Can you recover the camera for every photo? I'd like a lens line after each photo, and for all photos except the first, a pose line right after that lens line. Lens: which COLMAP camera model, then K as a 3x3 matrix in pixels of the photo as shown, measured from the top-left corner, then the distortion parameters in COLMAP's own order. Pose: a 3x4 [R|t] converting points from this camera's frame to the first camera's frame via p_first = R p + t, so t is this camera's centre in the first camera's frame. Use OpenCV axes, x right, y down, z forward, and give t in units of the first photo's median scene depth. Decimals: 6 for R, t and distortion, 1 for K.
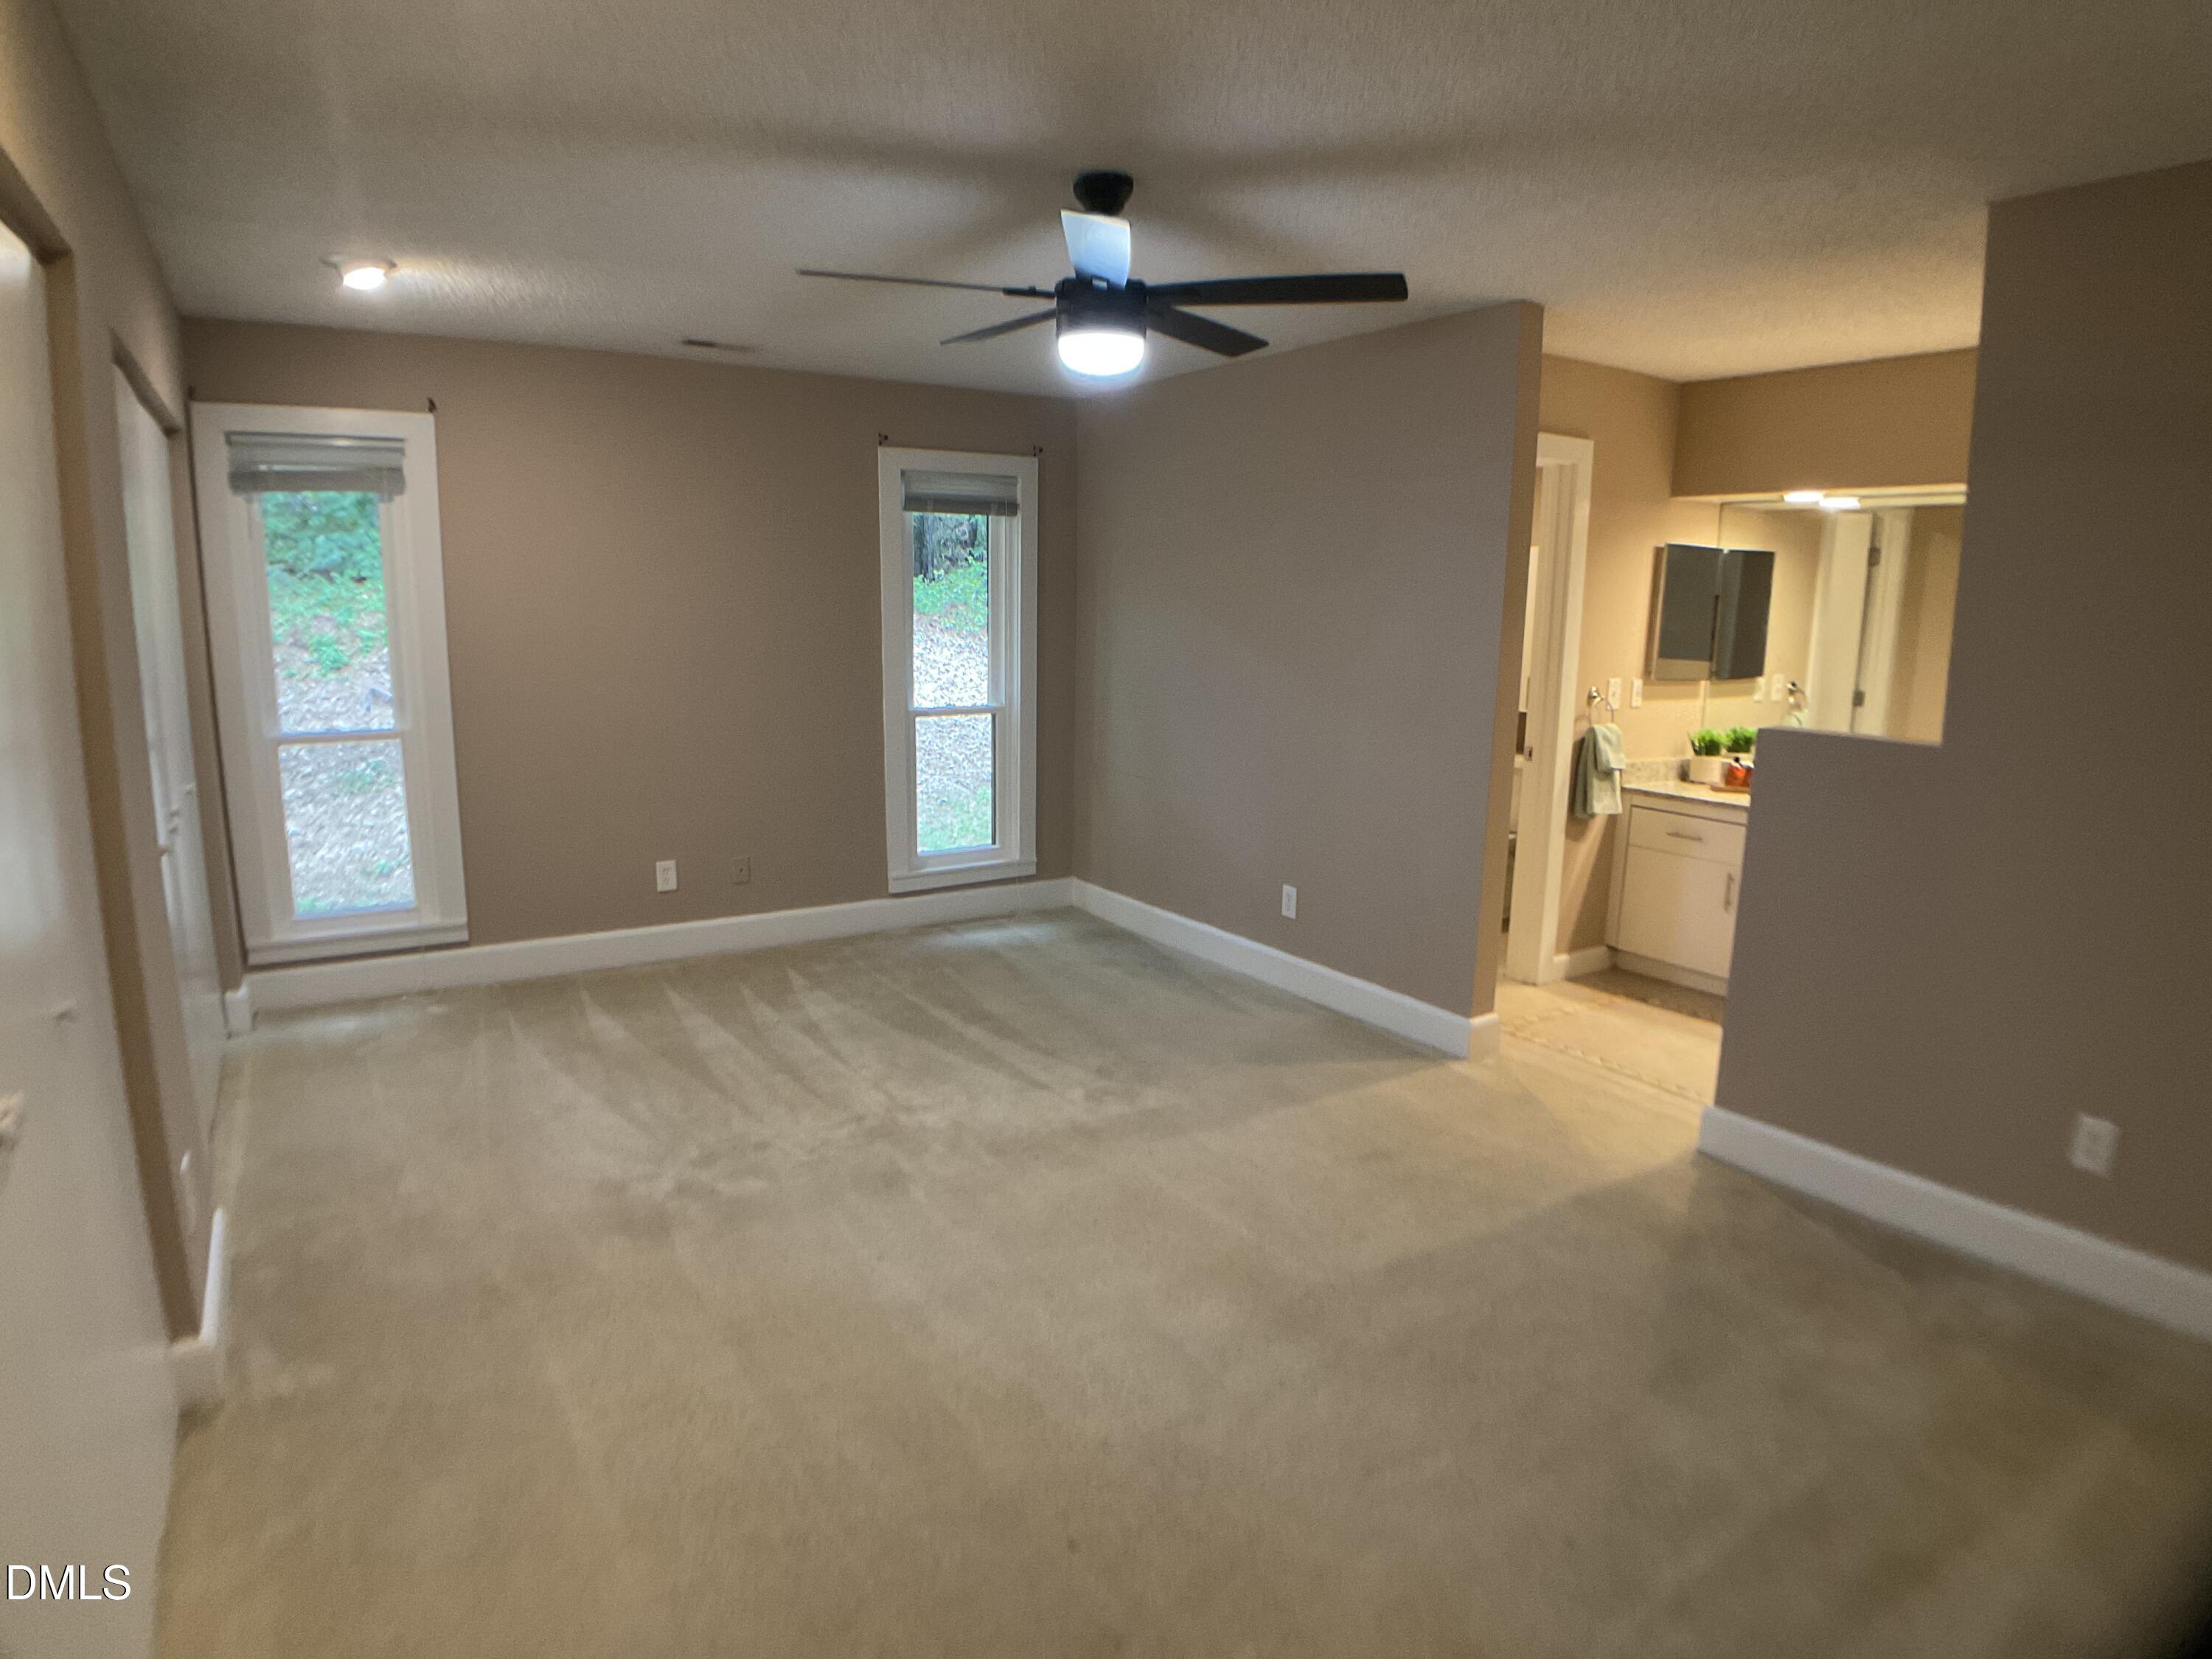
lens RADIAL K [[1254.9, 0, 1100.8], [0, 1254.9, 850.9], [0, 0, 1]] dist [-0.078819, -0.001899]
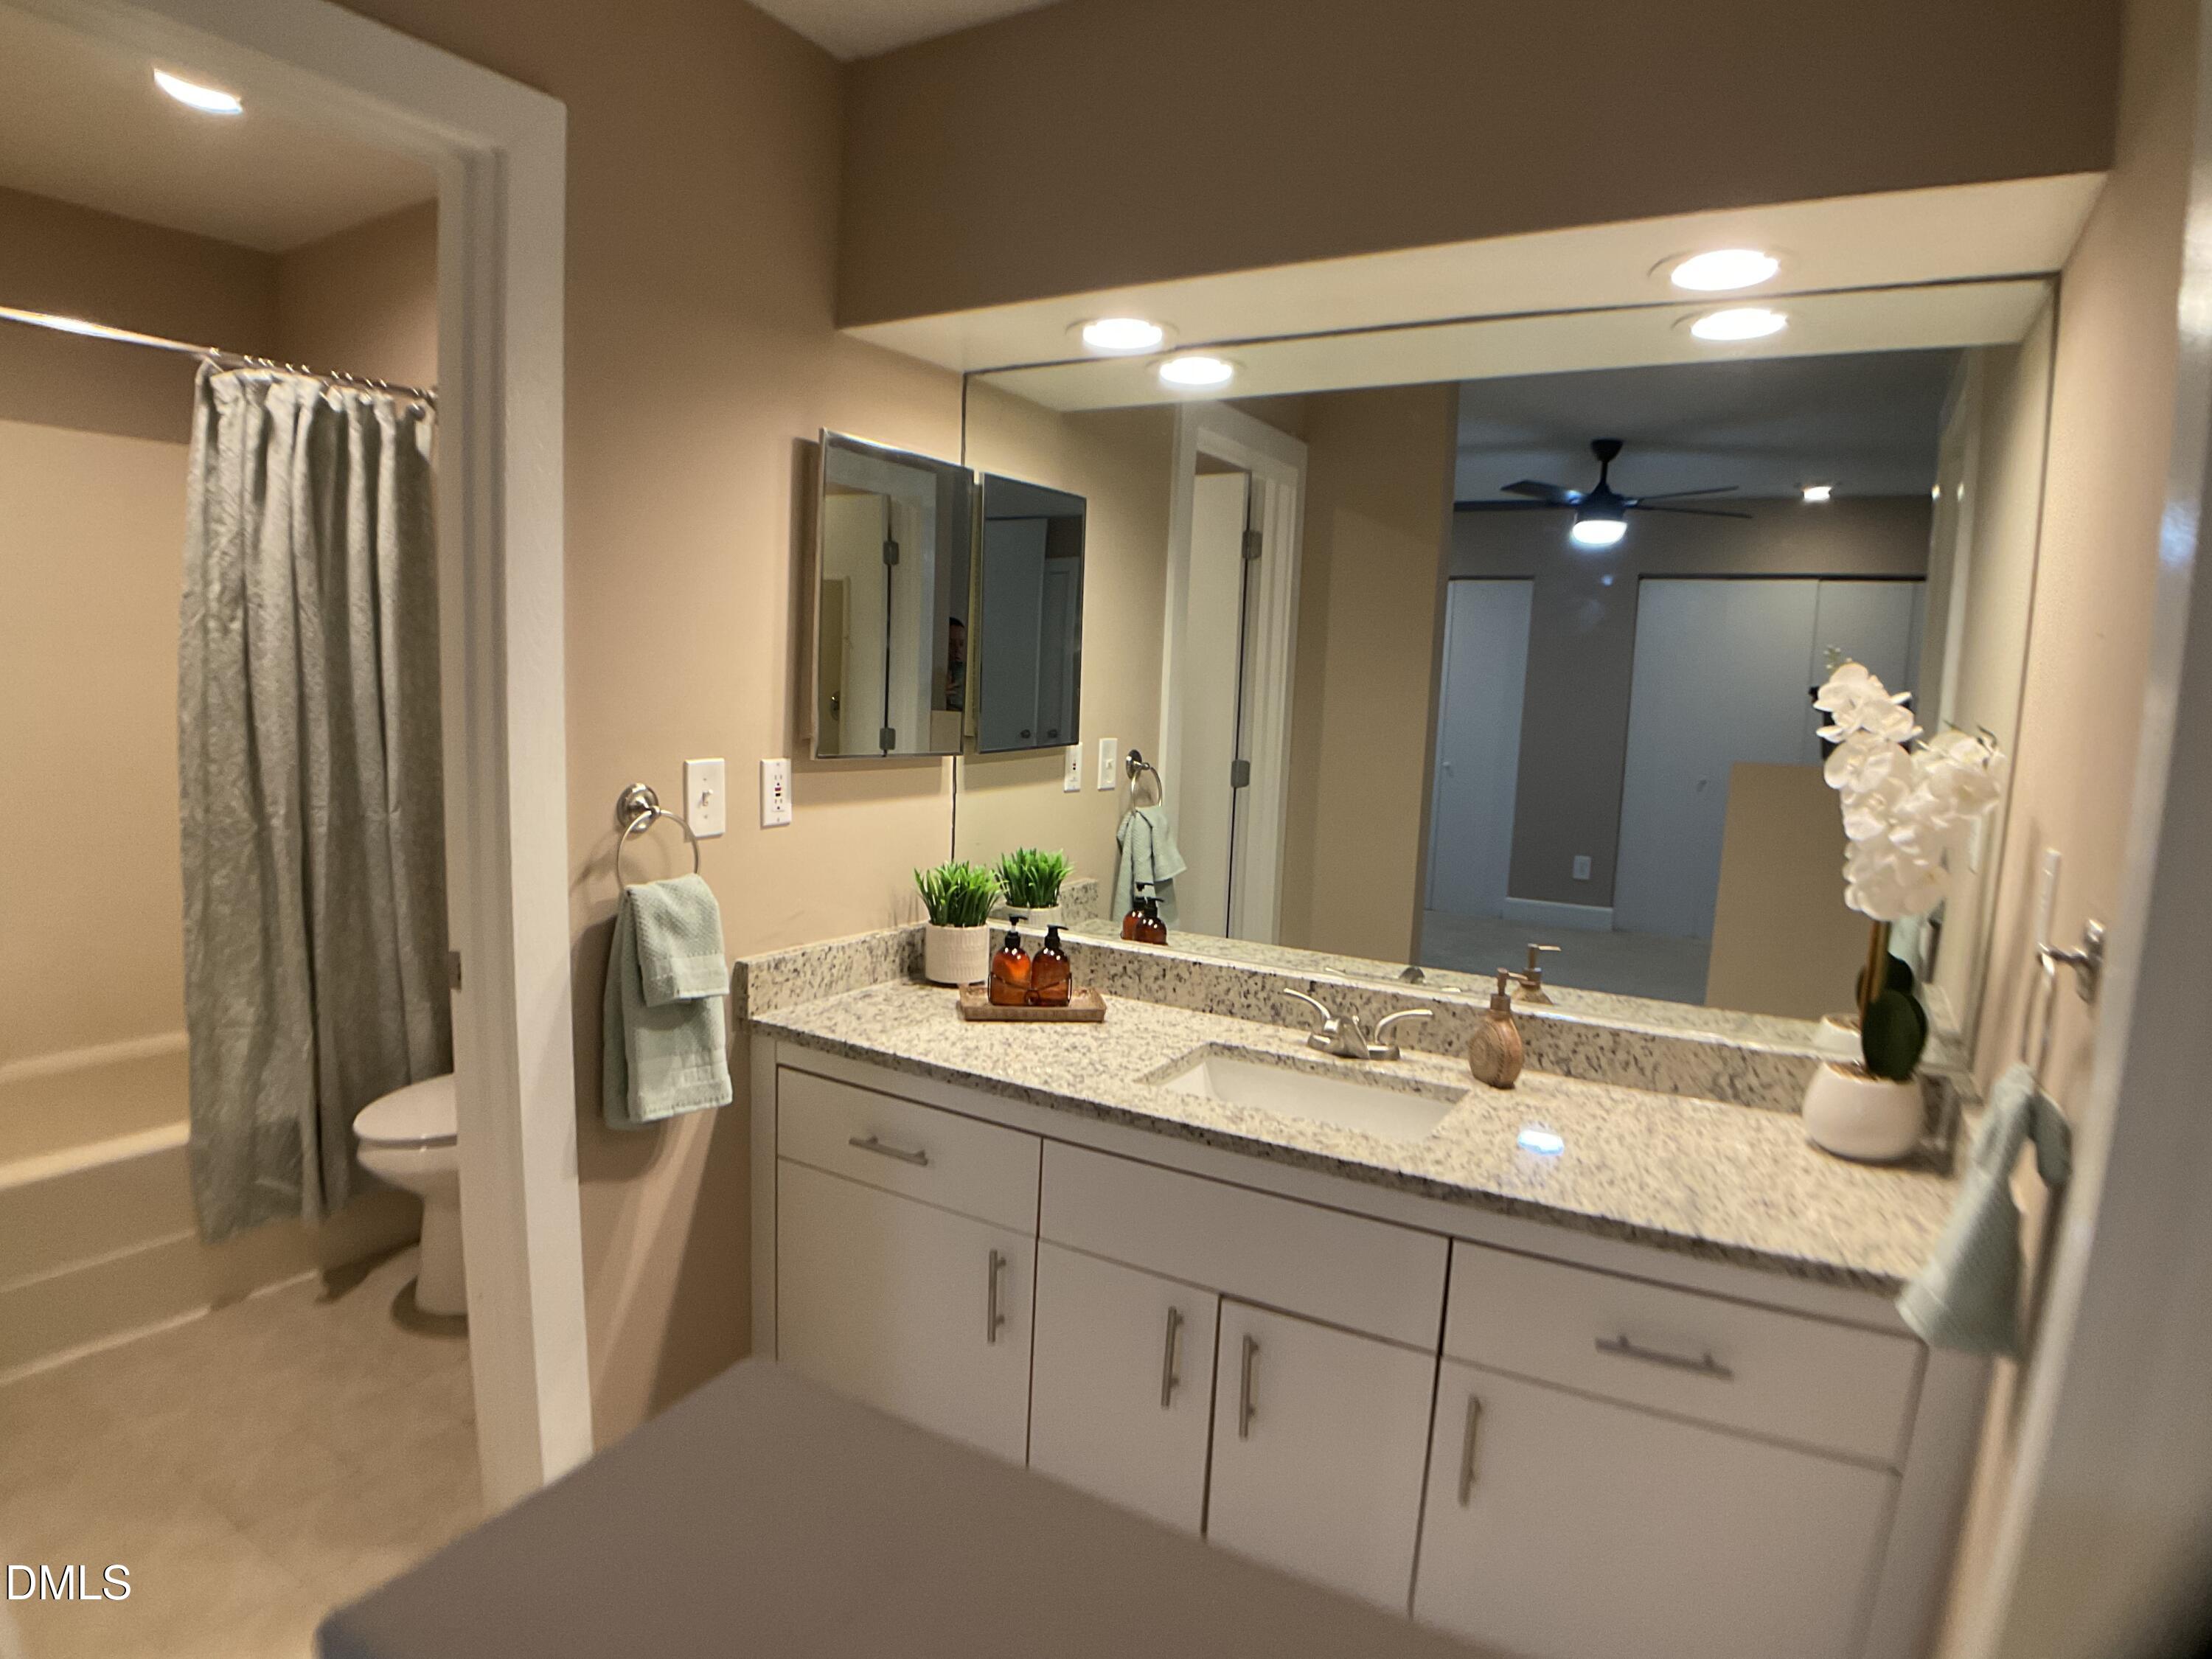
lens RADIAL K [[1254.9, 0, 1100.8], [0, 1254.9, 850.9], [0, 0, 1]] dist [-0.078819, -0.001899]
pose [[0.895564, -0.041188, 0.443022, 0.516484], [0.061159, 0.997650, -0.030880, -0.131988], [-0.440710, 0.054749, 0.895979, 0.863830]]
